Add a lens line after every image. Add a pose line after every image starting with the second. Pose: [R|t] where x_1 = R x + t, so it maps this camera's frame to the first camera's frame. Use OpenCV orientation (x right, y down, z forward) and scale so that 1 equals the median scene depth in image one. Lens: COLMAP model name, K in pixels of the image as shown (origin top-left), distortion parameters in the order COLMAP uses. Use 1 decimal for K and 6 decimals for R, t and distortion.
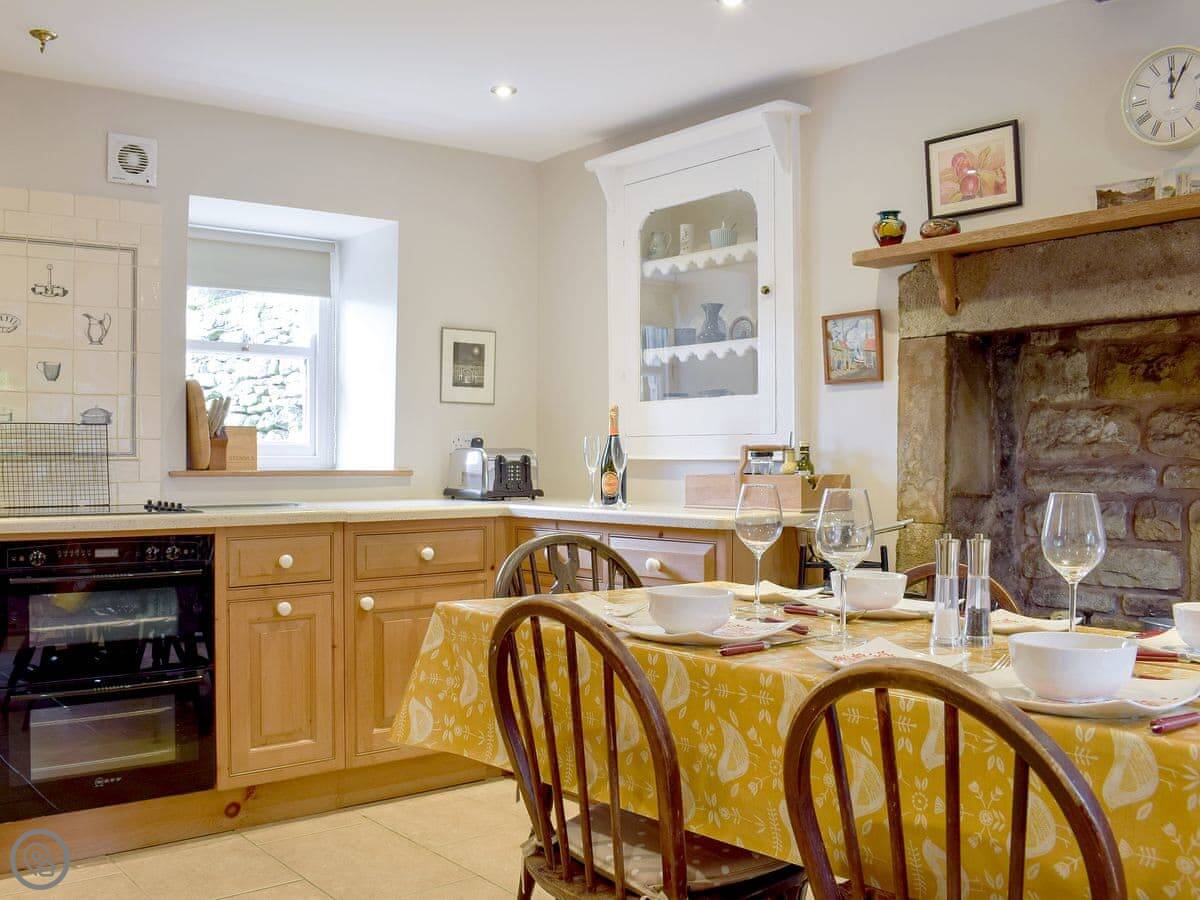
lens RADIAL K [[1190.8, 0, 593.7], [0, 1190.8, 450.1], [0, 0, 1]] dist [-0.041236, 0.000000]
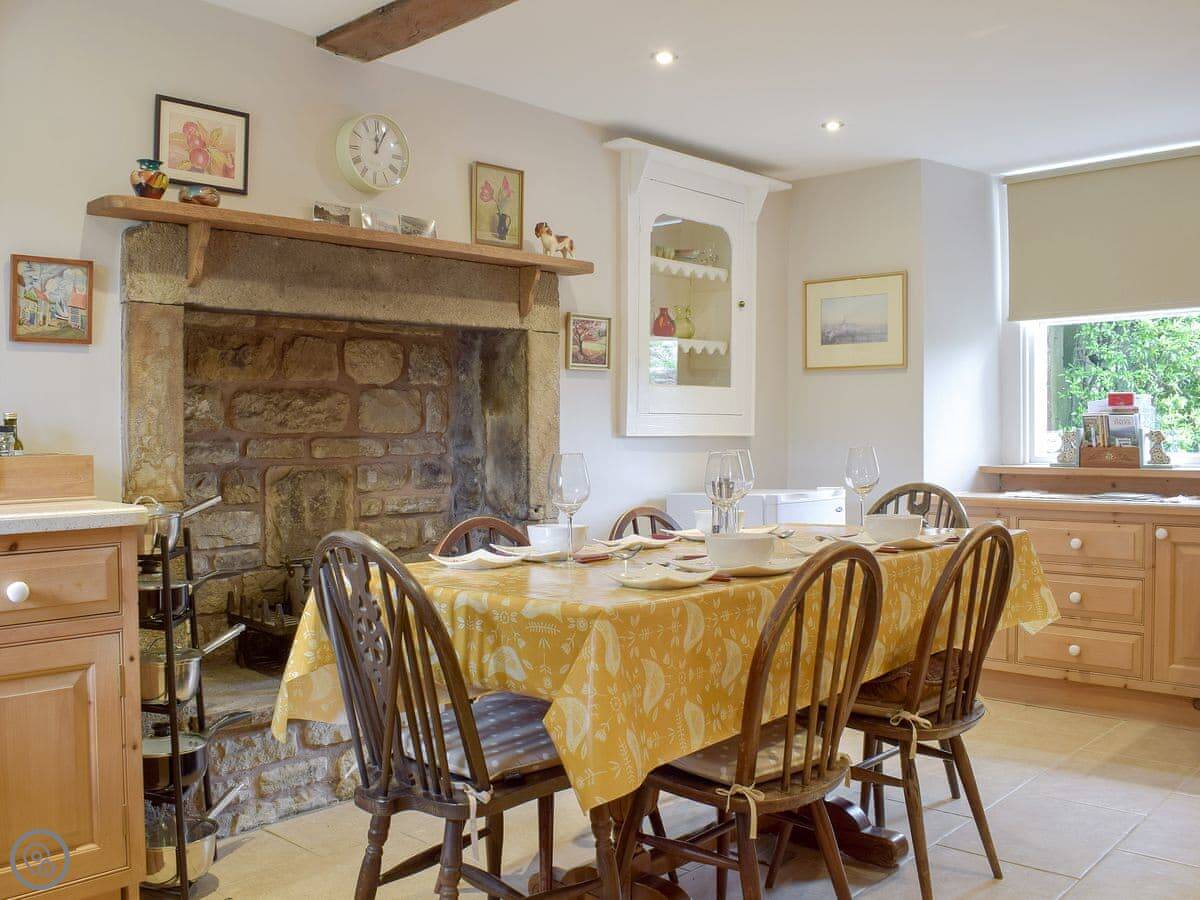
lens RADIAL K [[1108.2, 0, 596.5], [0, 1108.2, 456.2], [0, 0, 1]] dist [-0.089863, 0.000000]
pose [[-0.120091, -0.022765, 0.992502, -0.629331], [-0.009496, 0.999718, 0.021782, 0.002979], [-0.992717, -0.006809, -0.120273, 0.772877]]
